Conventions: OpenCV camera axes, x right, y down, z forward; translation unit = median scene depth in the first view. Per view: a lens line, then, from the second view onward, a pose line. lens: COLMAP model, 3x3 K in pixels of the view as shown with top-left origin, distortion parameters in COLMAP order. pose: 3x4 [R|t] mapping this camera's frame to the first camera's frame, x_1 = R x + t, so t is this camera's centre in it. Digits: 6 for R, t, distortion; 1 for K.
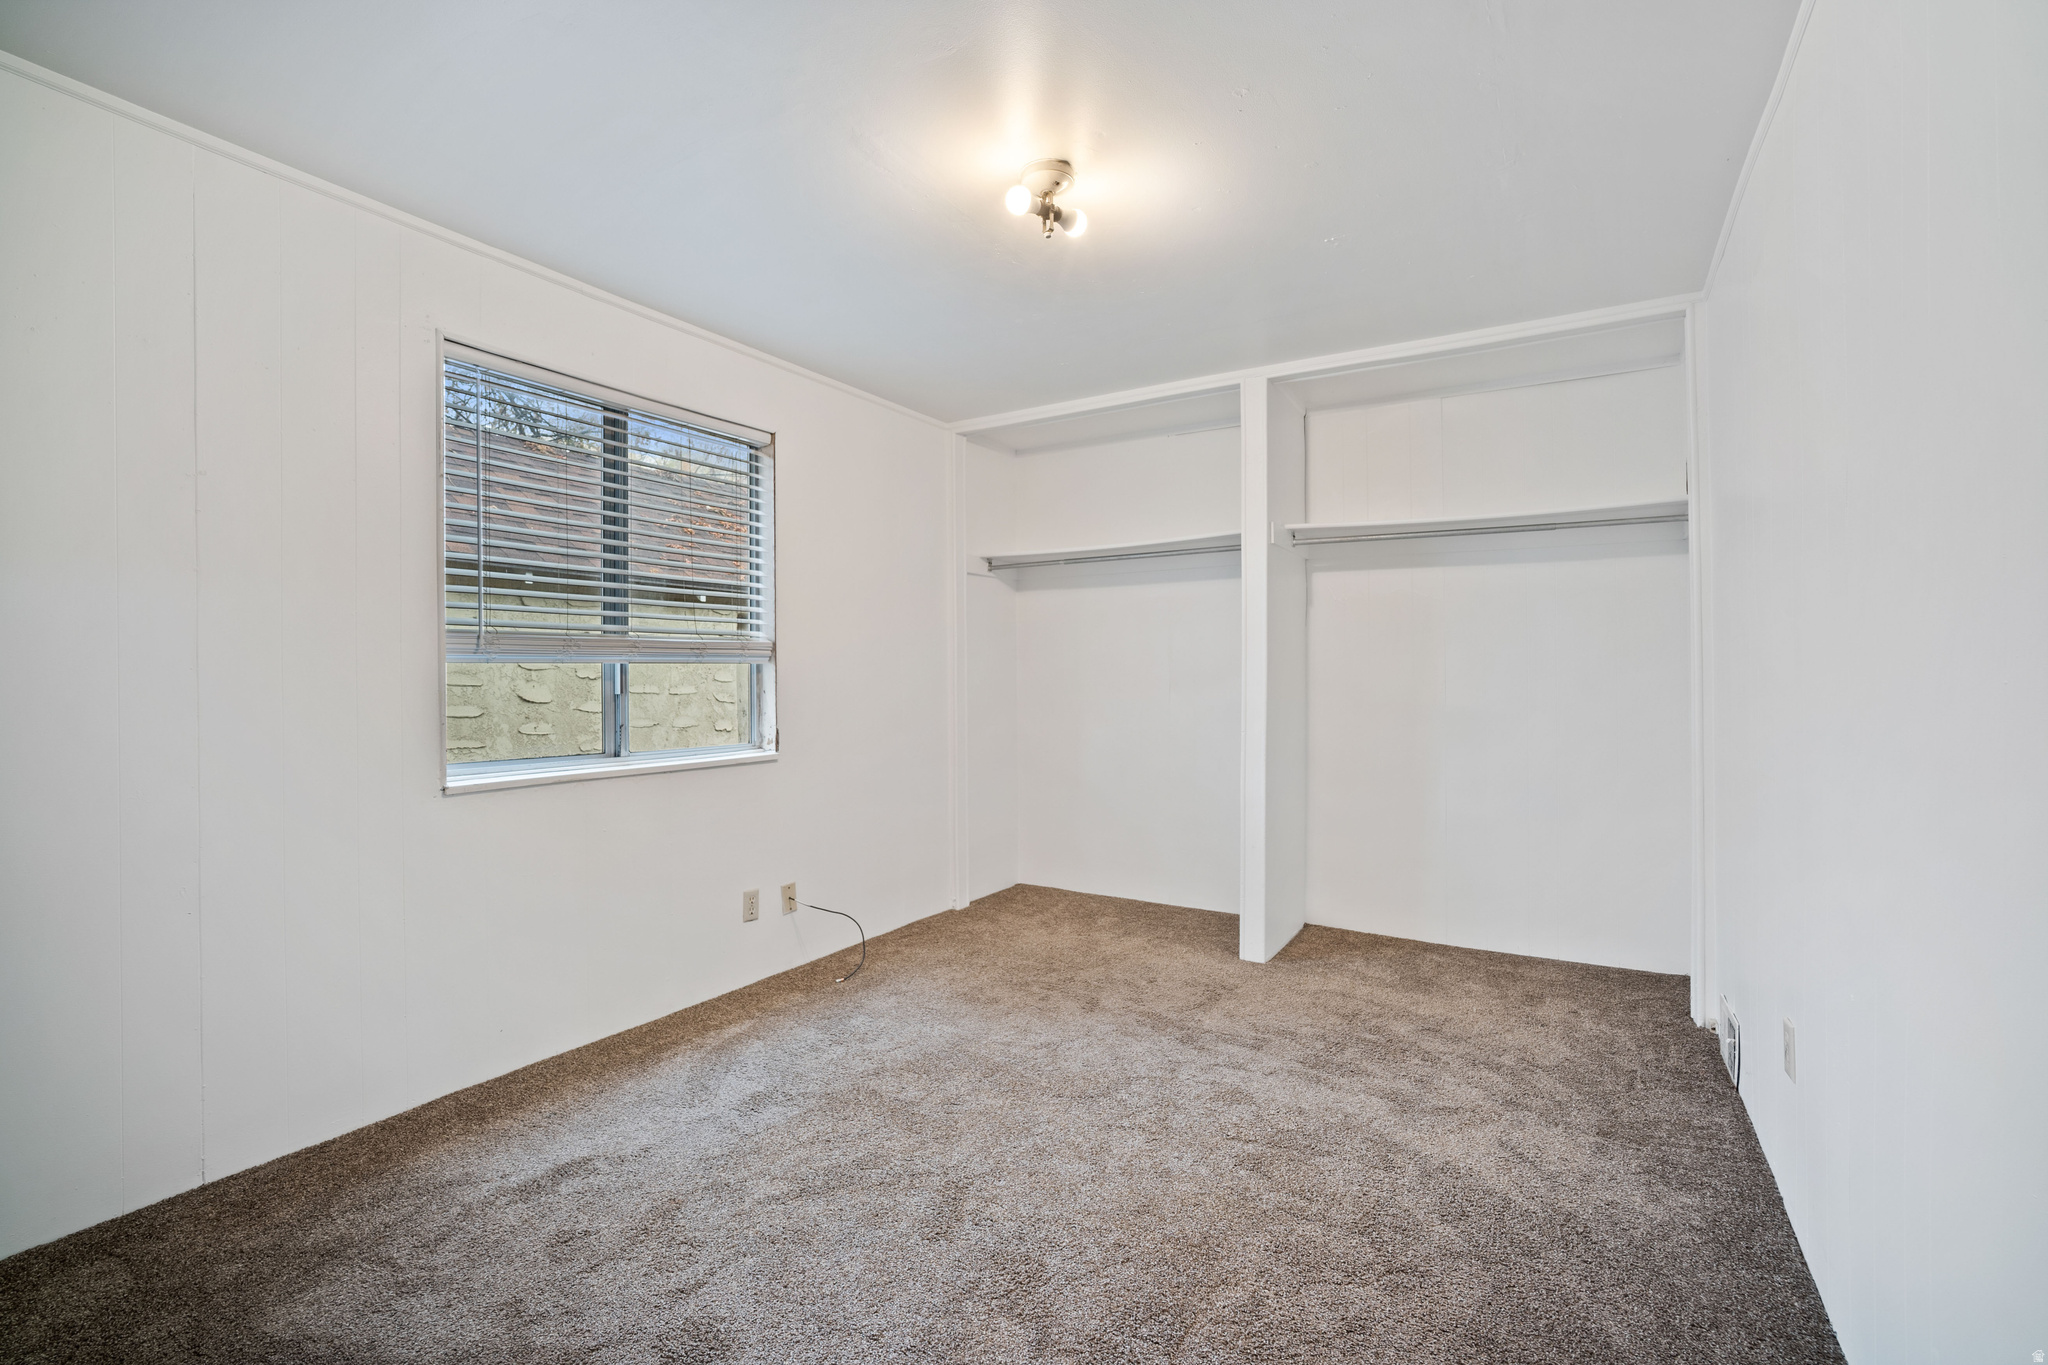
lens RADIAL K [[903.4, 0, 1017.2], [0, 903.4, 695.7], [0, 0, 1]] dist [-0.028165, 0.009533]
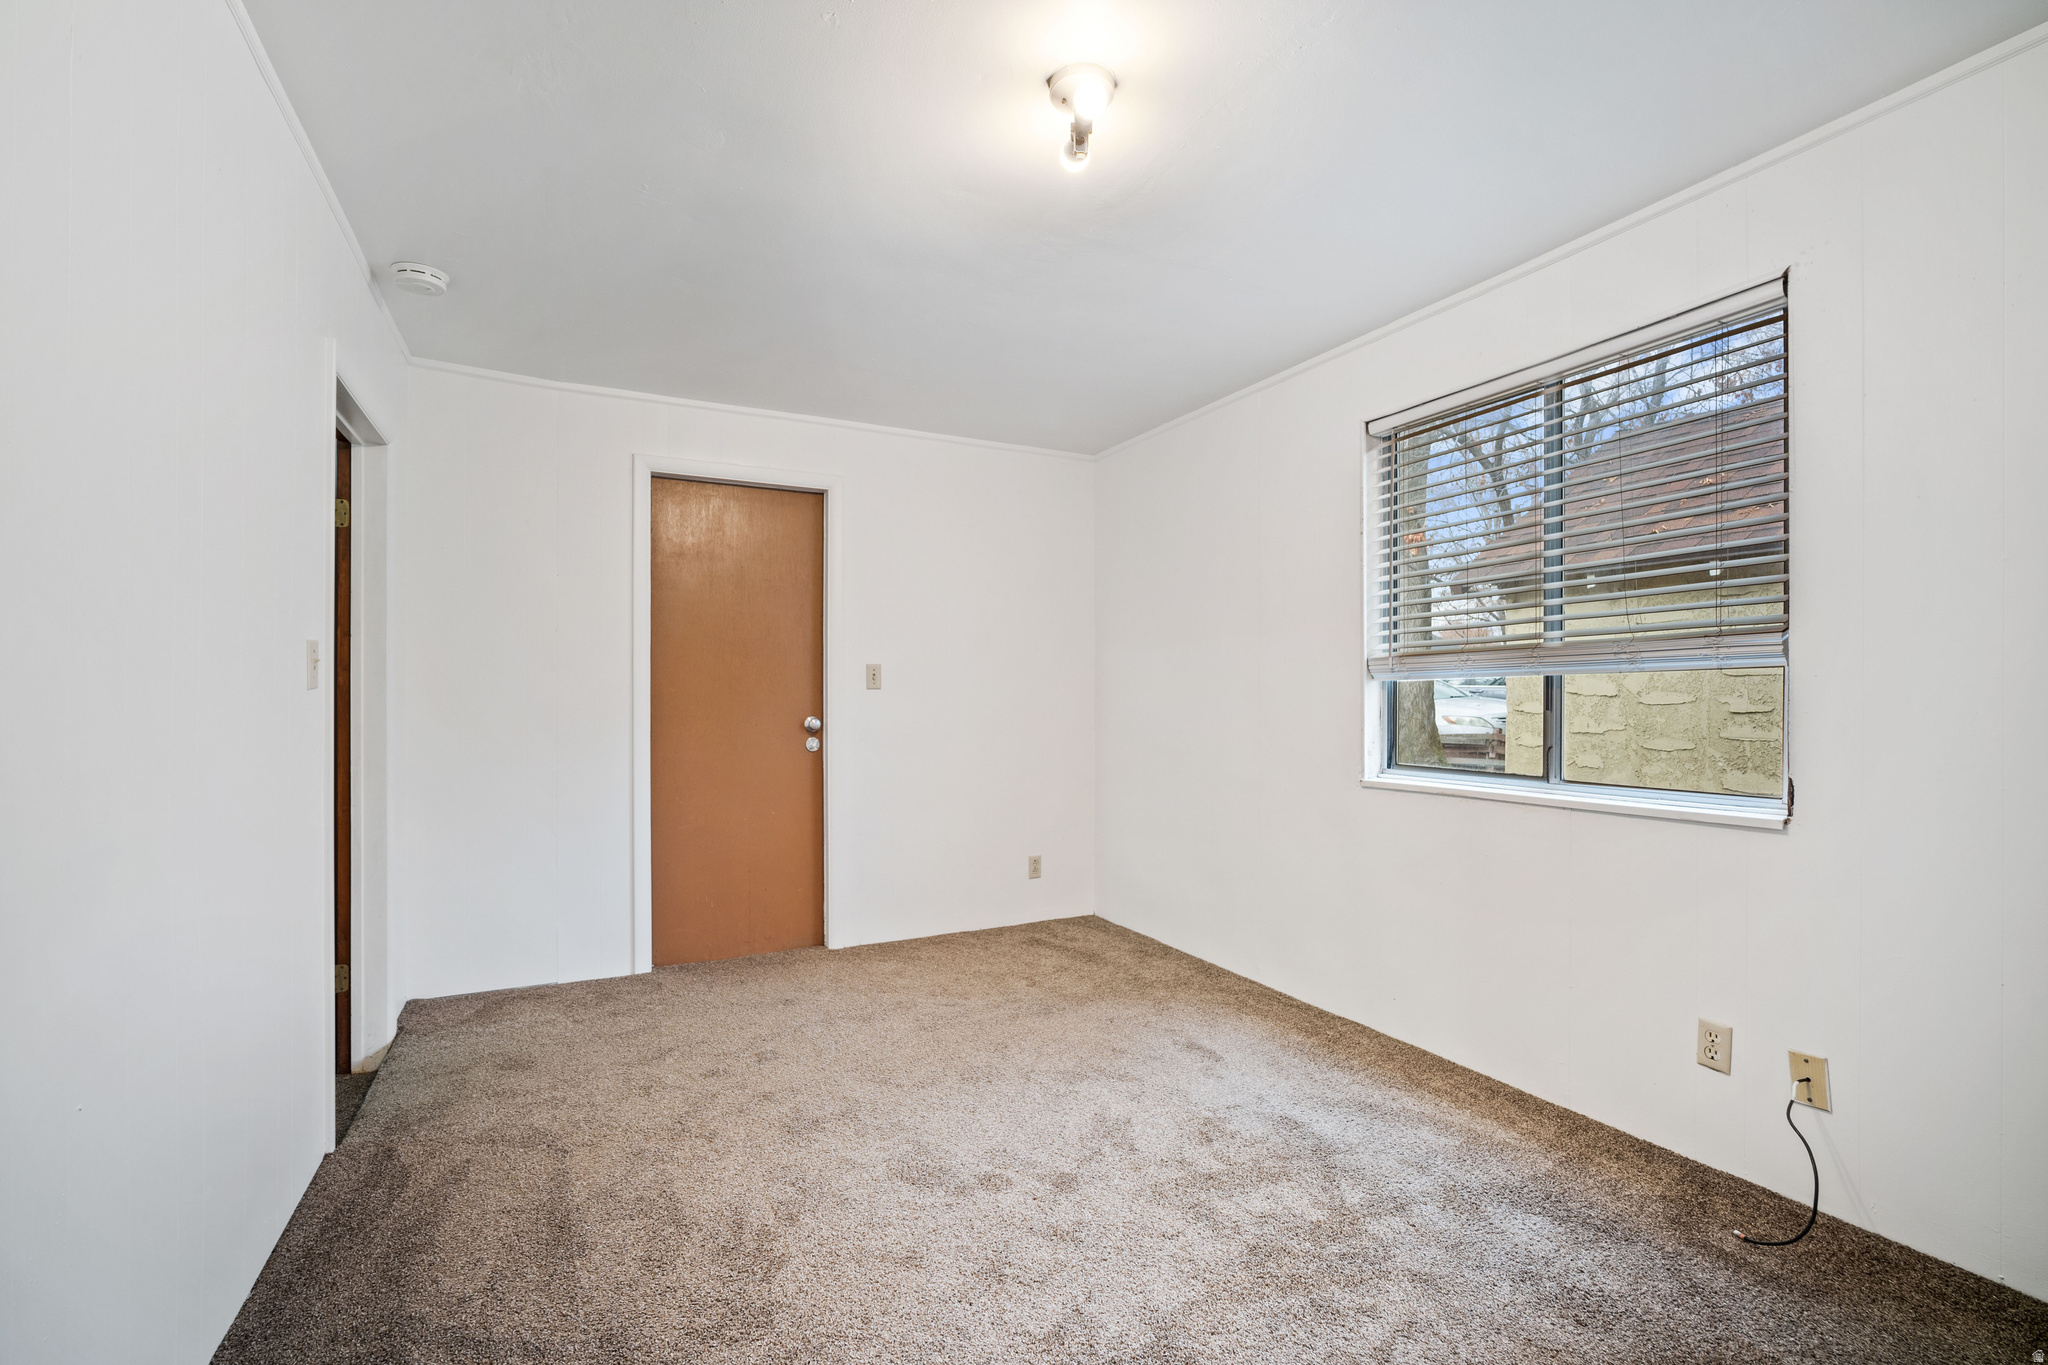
lens RADIAL K [[903.4, 0, 1018.1], [0, 903.4, 676.6], [0, 0, 1]] dist [-0.028165, 0.009533]
pose [[-0.544972, -0.001361, -0.838453, 0.554977], [0.002529, 0.999991, -0.003266, -0.032404], [0.838450, -0.003900, -0.544964, 1.023403]]
